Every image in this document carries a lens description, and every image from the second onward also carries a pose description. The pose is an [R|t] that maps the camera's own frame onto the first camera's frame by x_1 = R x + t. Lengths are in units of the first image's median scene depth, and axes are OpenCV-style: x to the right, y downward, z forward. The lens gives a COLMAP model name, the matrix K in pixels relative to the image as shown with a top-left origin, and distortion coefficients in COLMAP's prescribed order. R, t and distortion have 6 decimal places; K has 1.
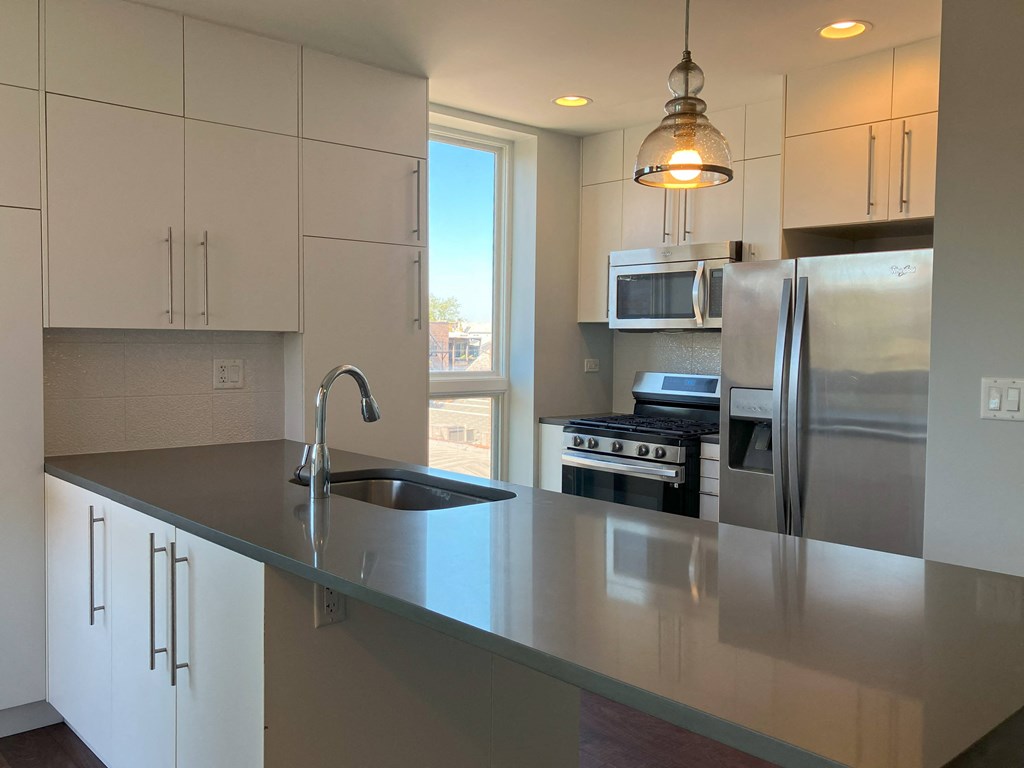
lens RADIAL K [[915.2, 0, 512.0], [0, 915.2, 384.0], [0, 0, 1]] dist [0.080643, -0.008262]
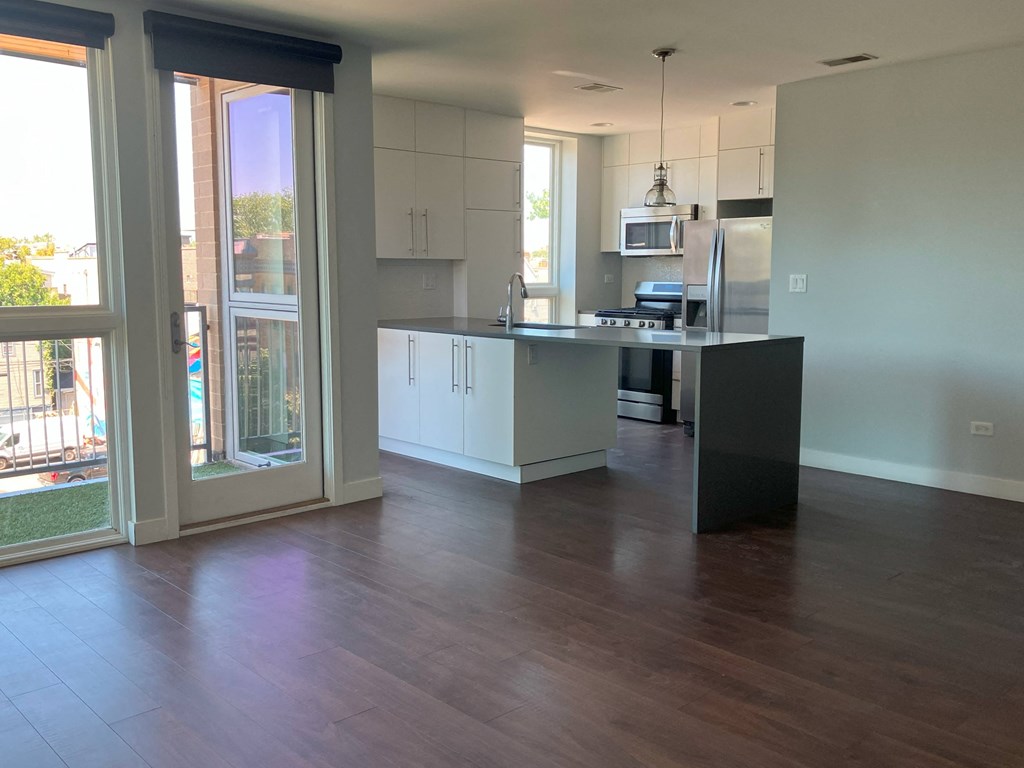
lens RADIAL K [[915.2, 0, 512.0], [0, 915.2, 384.0], [0, 0, 1]] dist [0.080643, -0.008262]
pose [[0.999863, -0.012787, 0.010546, -0.126095], [0.011925, 0.996877, 0.078064, 0.044736], [-0.011511, -0.077928, 0.996893, -0.762461]]
